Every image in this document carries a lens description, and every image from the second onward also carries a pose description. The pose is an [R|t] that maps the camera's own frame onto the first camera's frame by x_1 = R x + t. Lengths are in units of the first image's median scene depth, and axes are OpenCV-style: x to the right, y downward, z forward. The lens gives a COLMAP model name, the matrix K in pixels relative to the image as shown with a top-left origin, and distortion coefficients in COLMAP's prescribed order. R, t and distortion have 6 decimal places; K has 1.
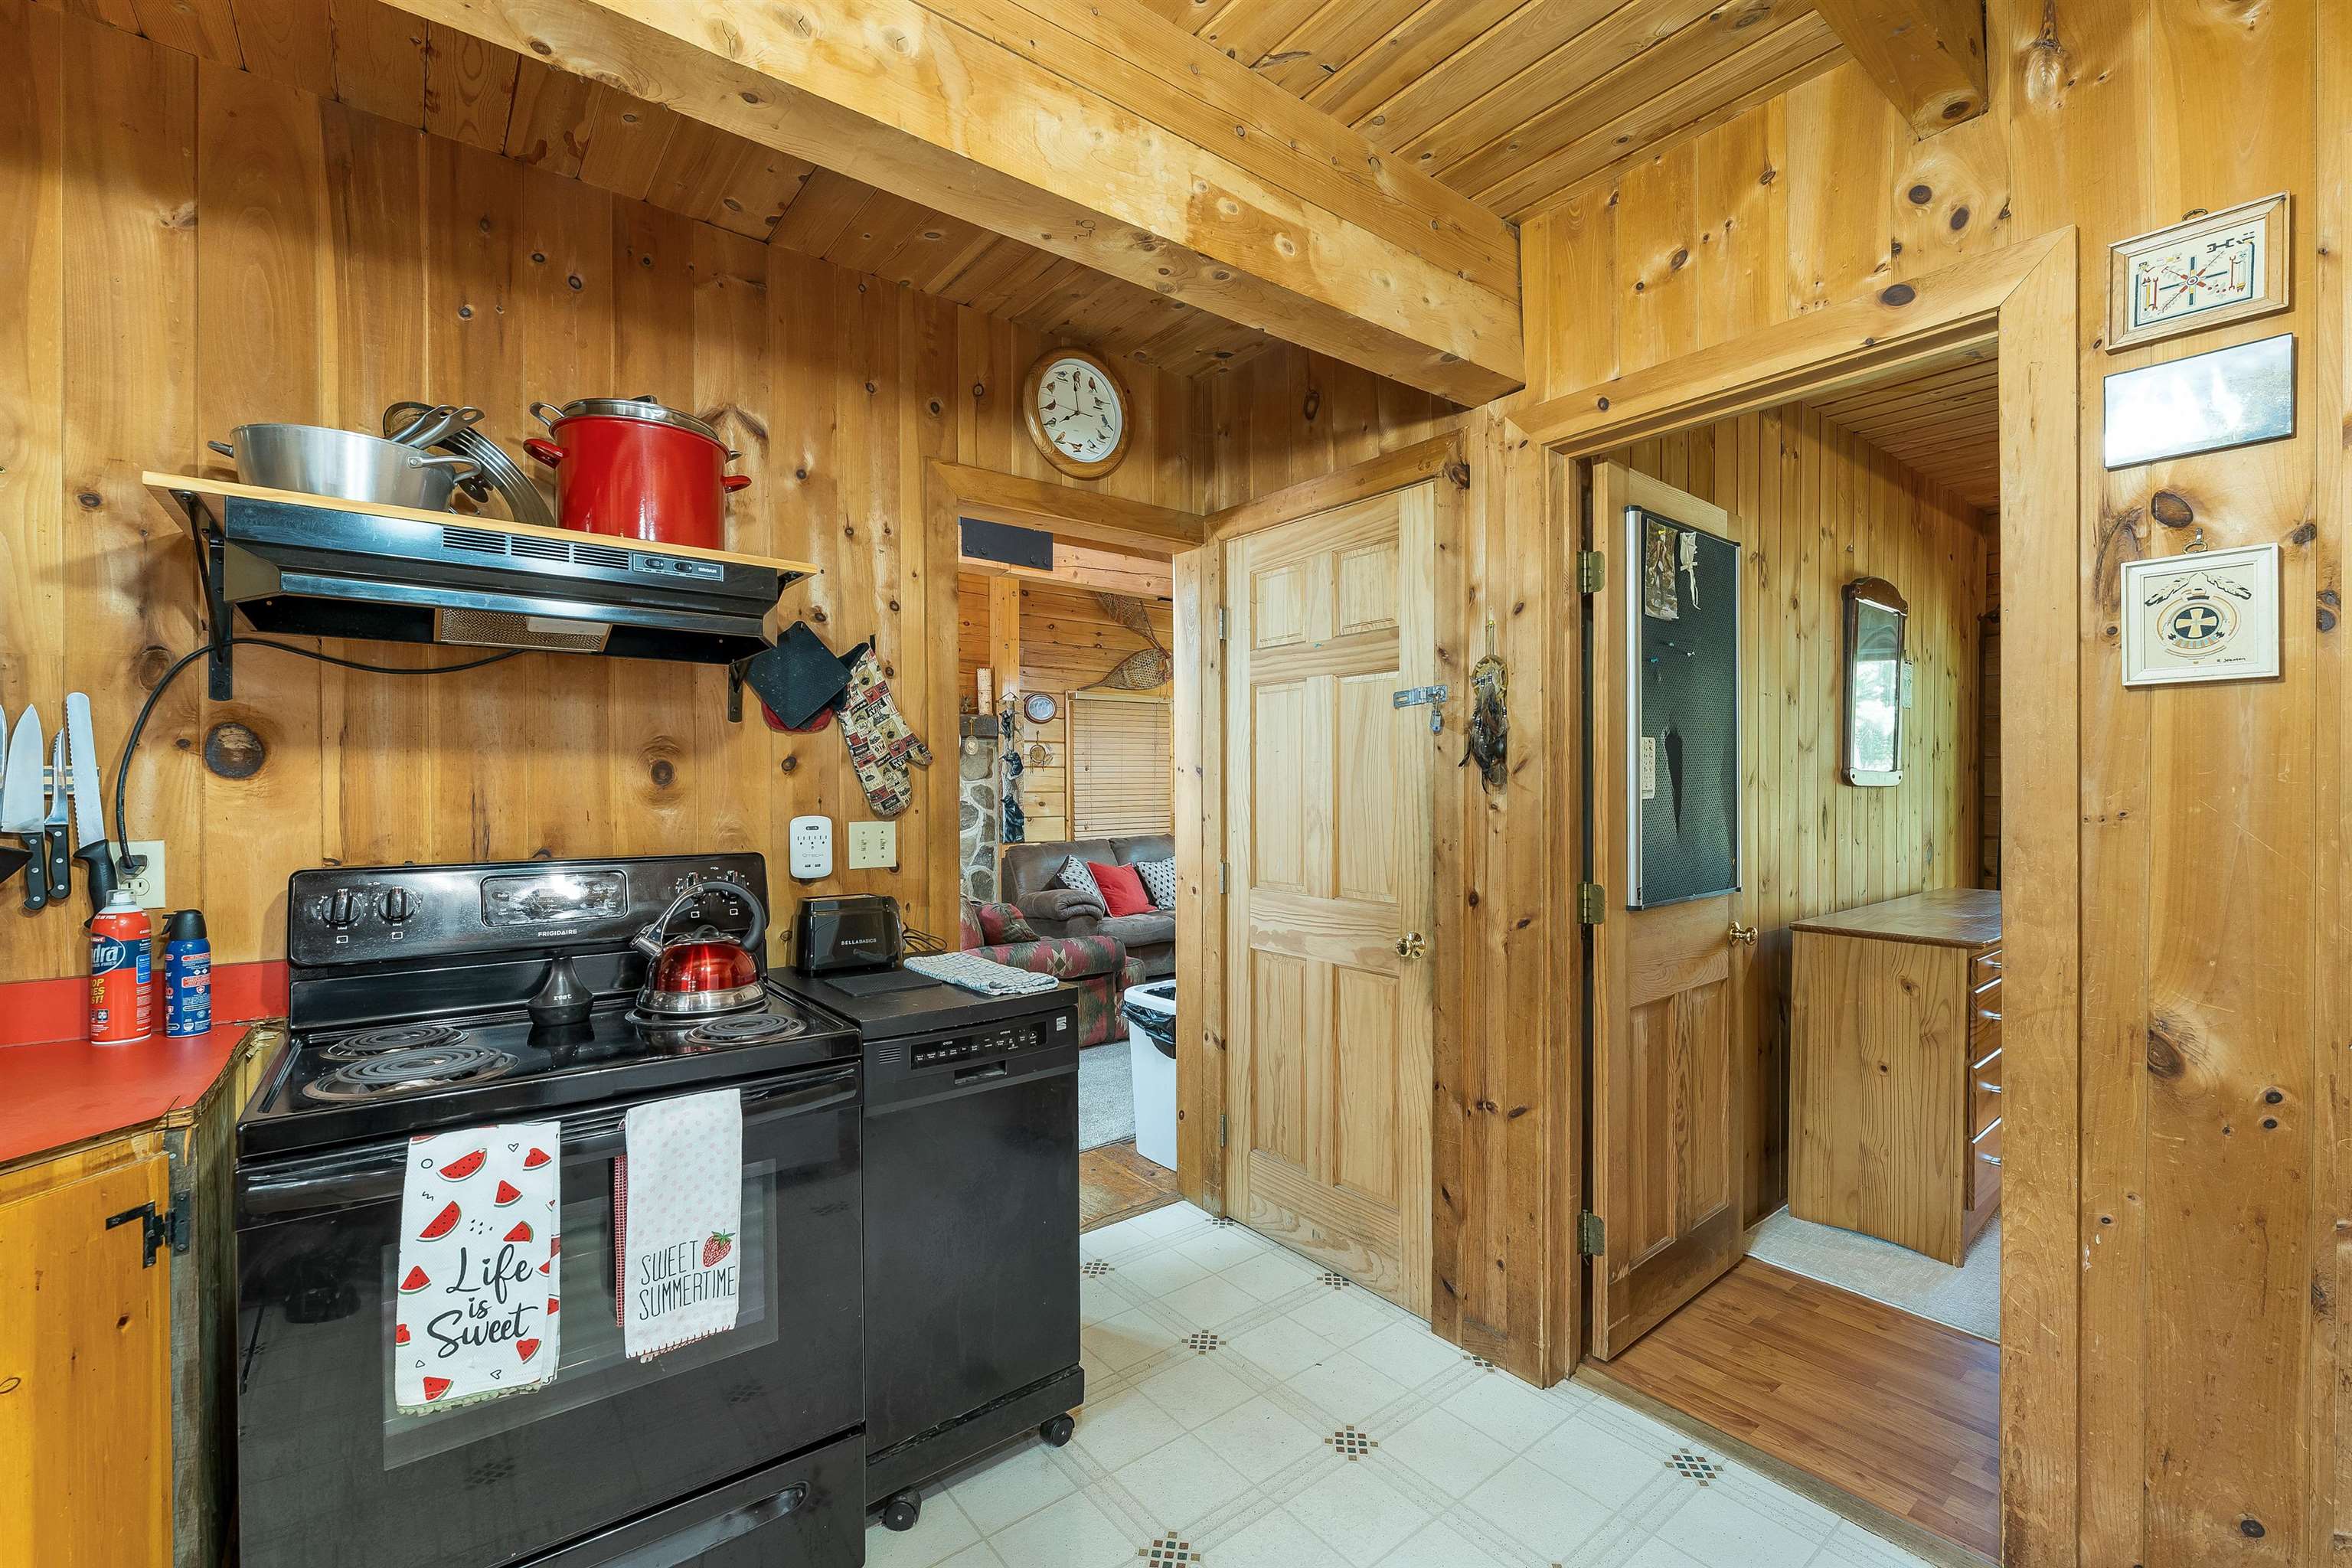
lens RADIAL K [[981.3, 0, 1184.0], [0, 981.3, 792.9], [0, 0, 1]] dist [-0.001279, 0.000199]
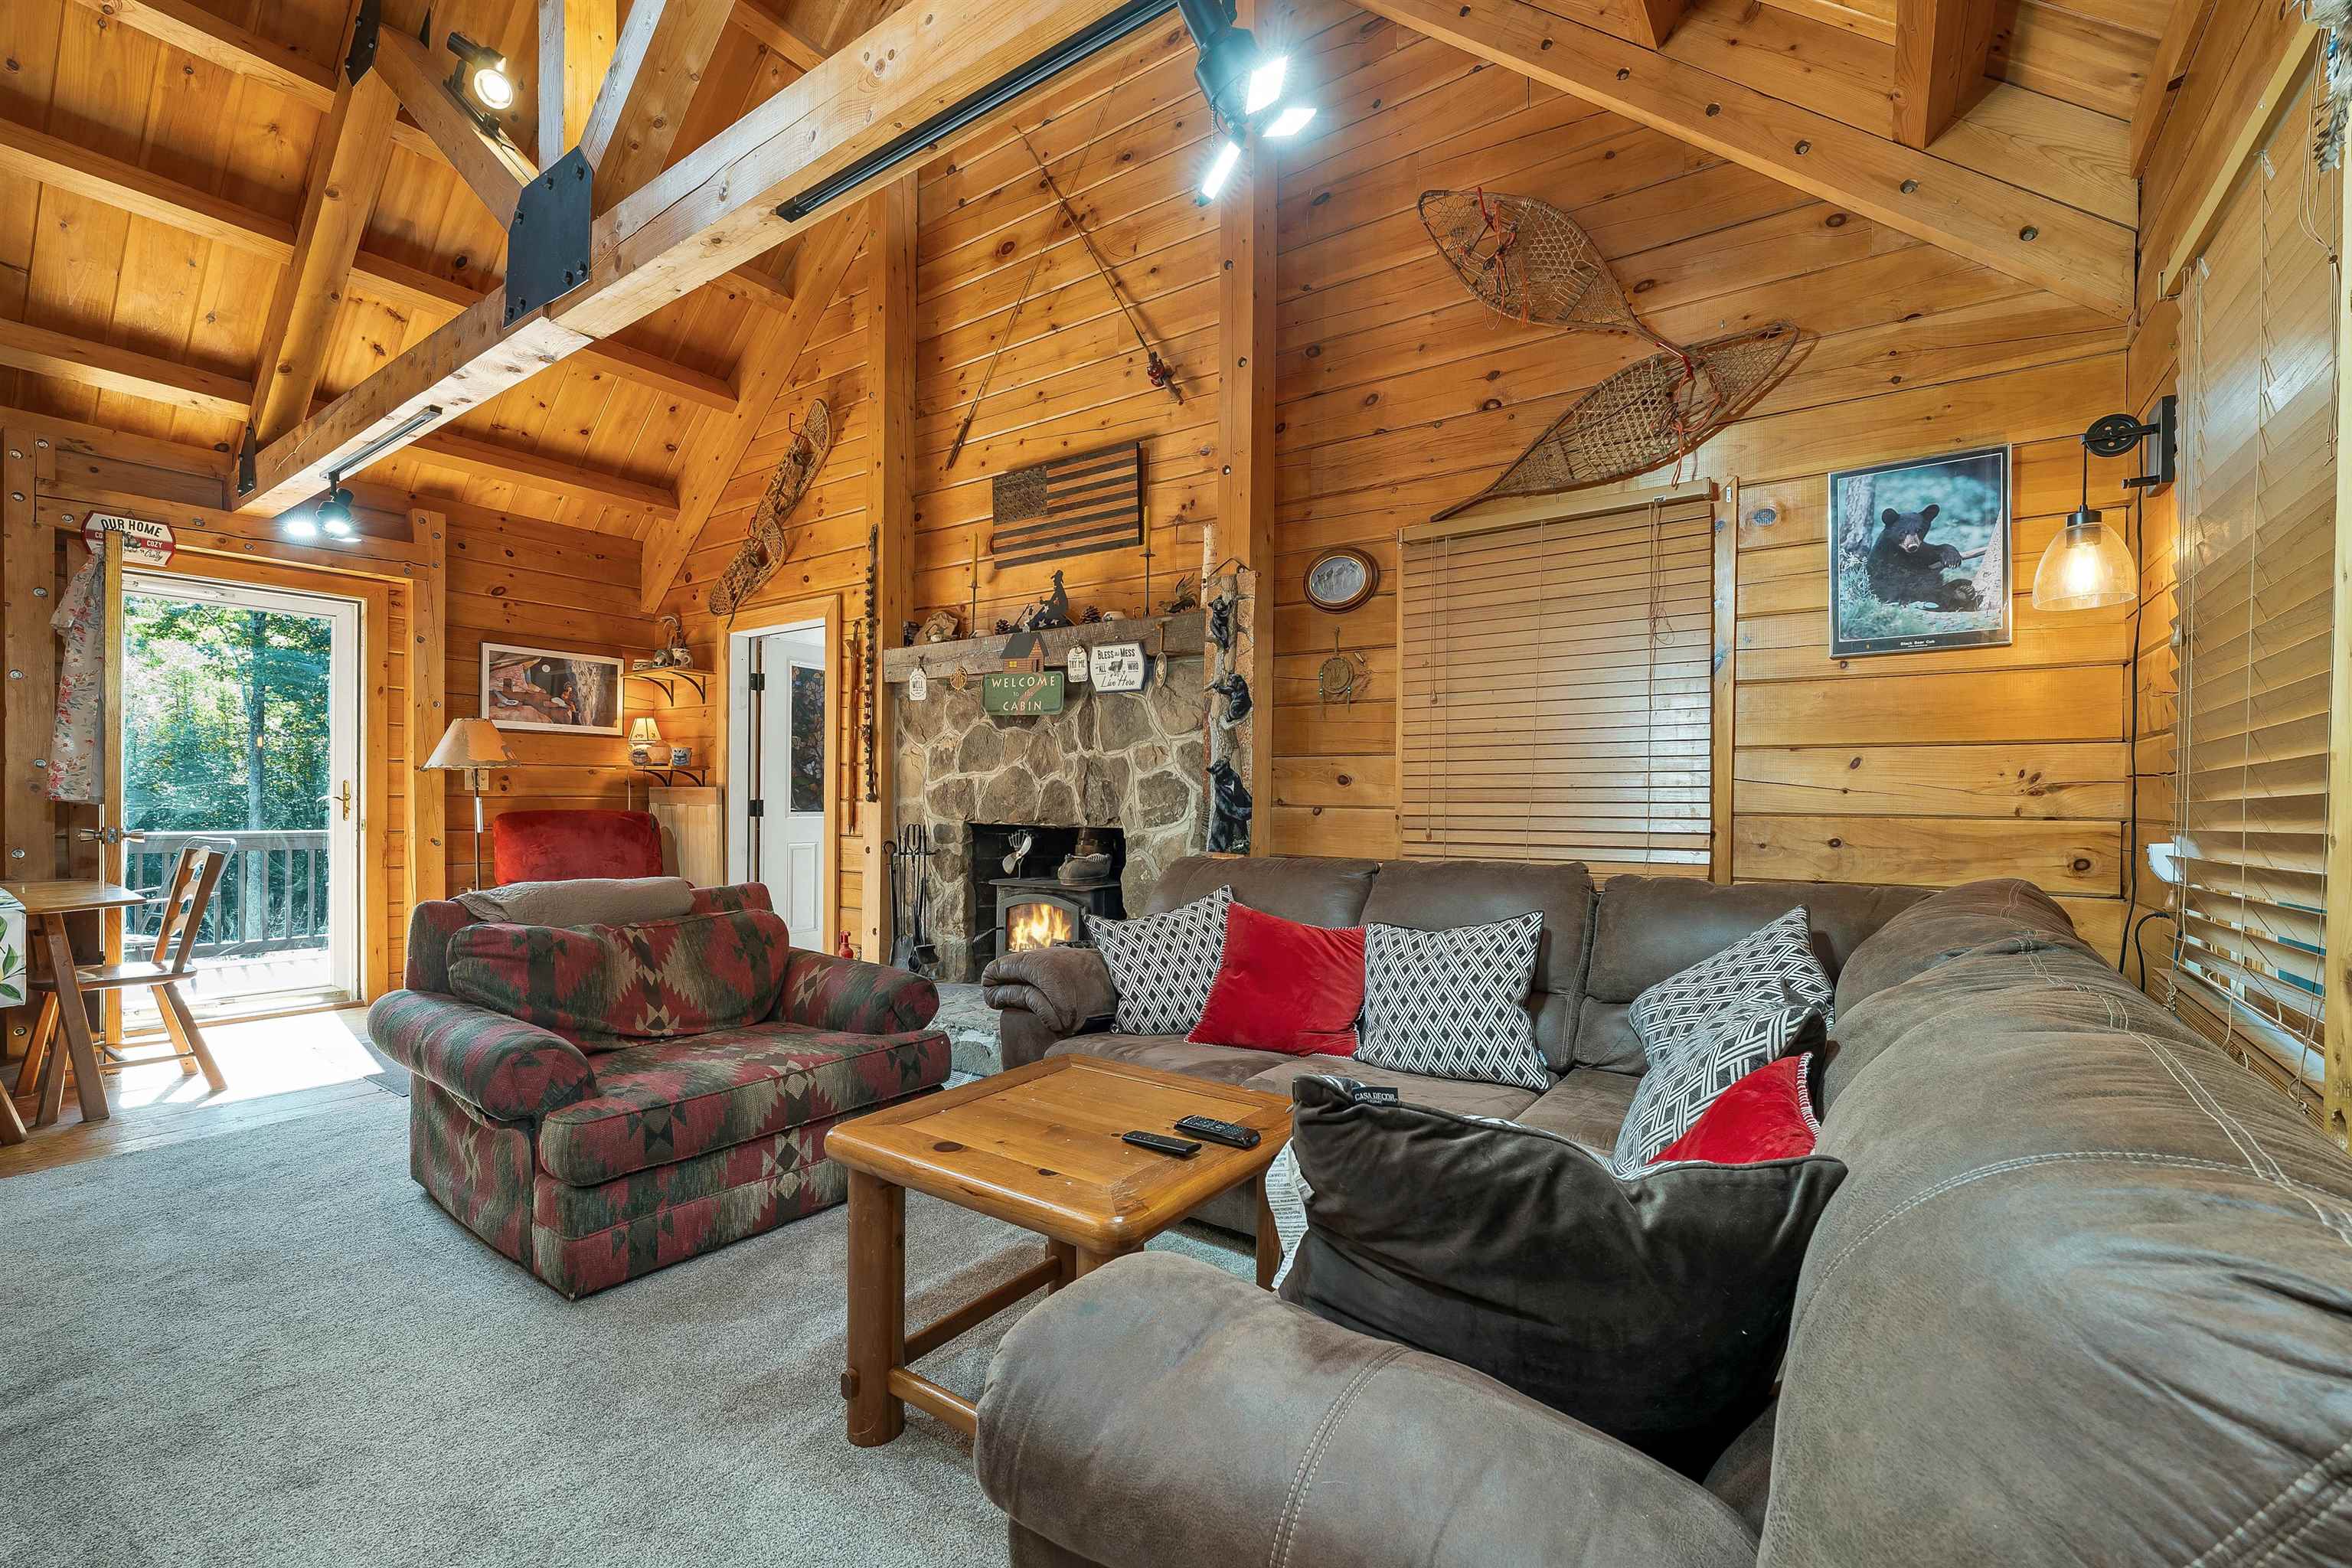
lens RADIAL K [[993.4, 0, 1169.4], [0, 993.4, 801.2], [0, 0, 1]] dist [-0.002385, -0.000185]
pose [[0.272375, 0.009728, -0.962142, 1.104164], [-0.018078, 0.999824, 0.004991, 0.077639], [0.962021, 0.016034, 0.272503, 2.913834]]
